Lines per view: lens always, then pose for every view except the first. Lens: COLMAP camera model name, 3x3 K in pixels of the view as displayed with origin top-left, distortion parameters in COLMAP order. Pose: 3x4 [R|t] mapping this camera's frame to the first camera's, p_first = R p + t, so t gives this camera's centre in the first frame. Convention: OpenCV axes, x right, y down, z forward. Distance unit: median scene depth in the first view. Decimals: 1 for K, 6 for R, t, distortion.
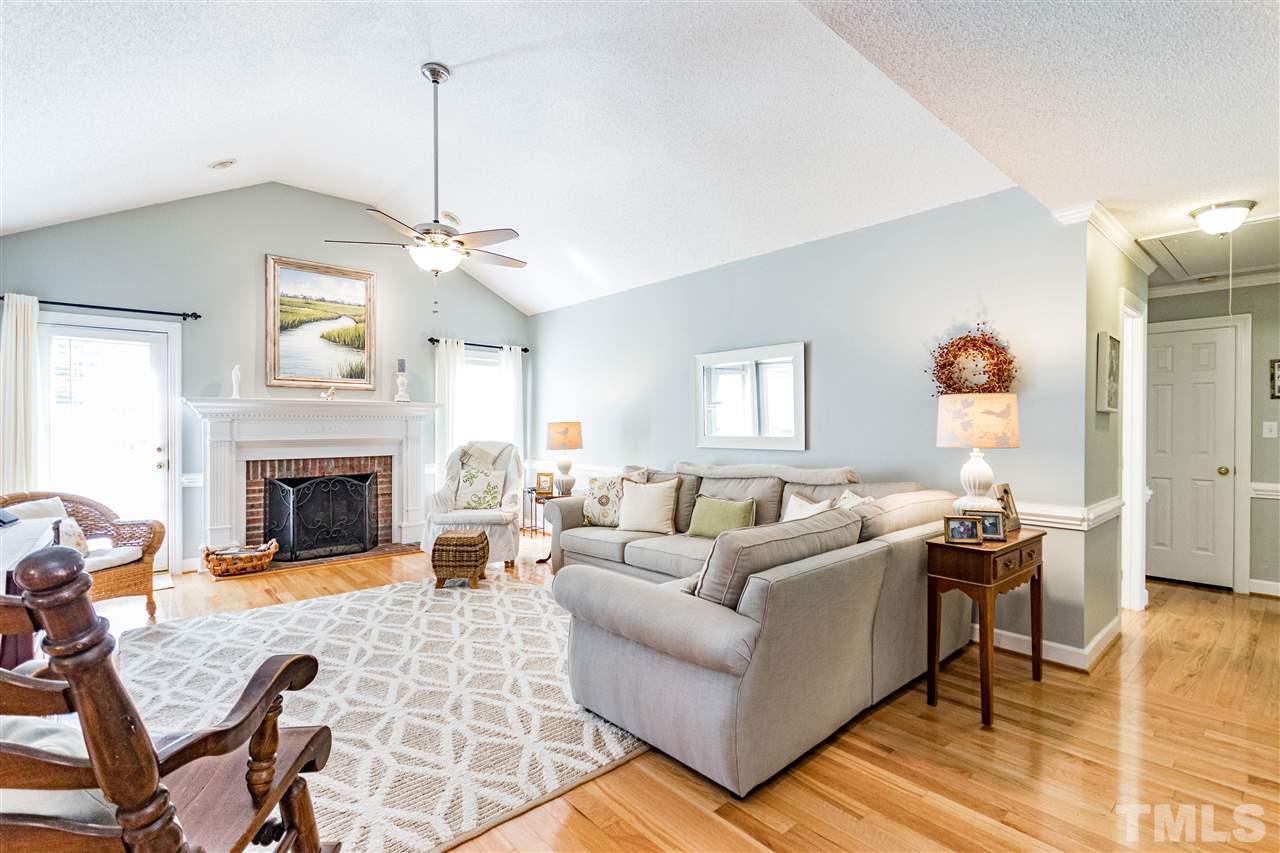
lens RADIAL K [[588.9, 0, 640.0], [0, 588.9, 426.5], [0, 0, 1]] dist [-0.000568, 0.001137]
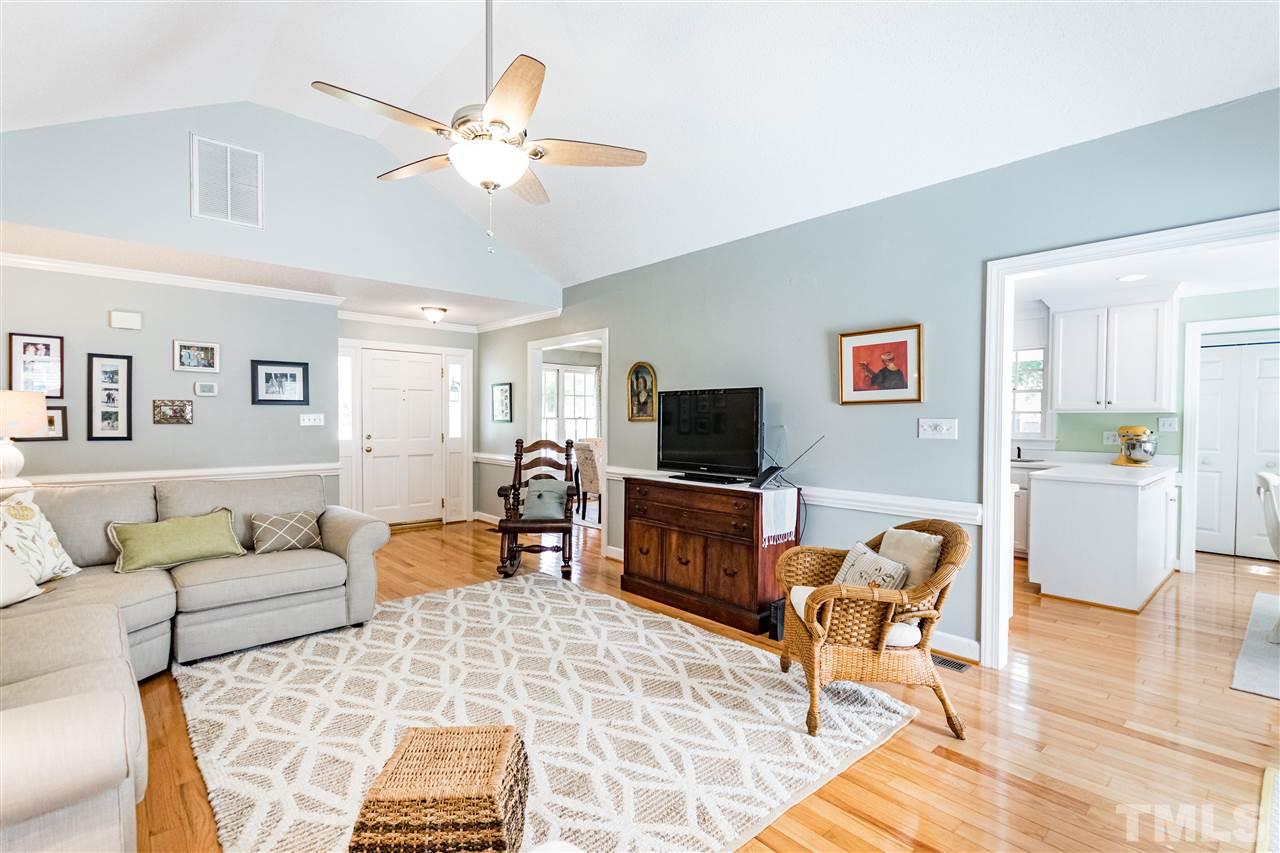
lens RADIAL K [[588.9, 0, 640.0], [0, 588.9, 426.5], [0, 0, 1]] dist [-0.000568, 0.001137]
pose [[-0.999945, -0.006346, -0.008349, -0.362322], [-0.006492, 0.999826, 0.017515, -0.006860], [0.008237, 0.017568, -0.999812, 1.183801]]
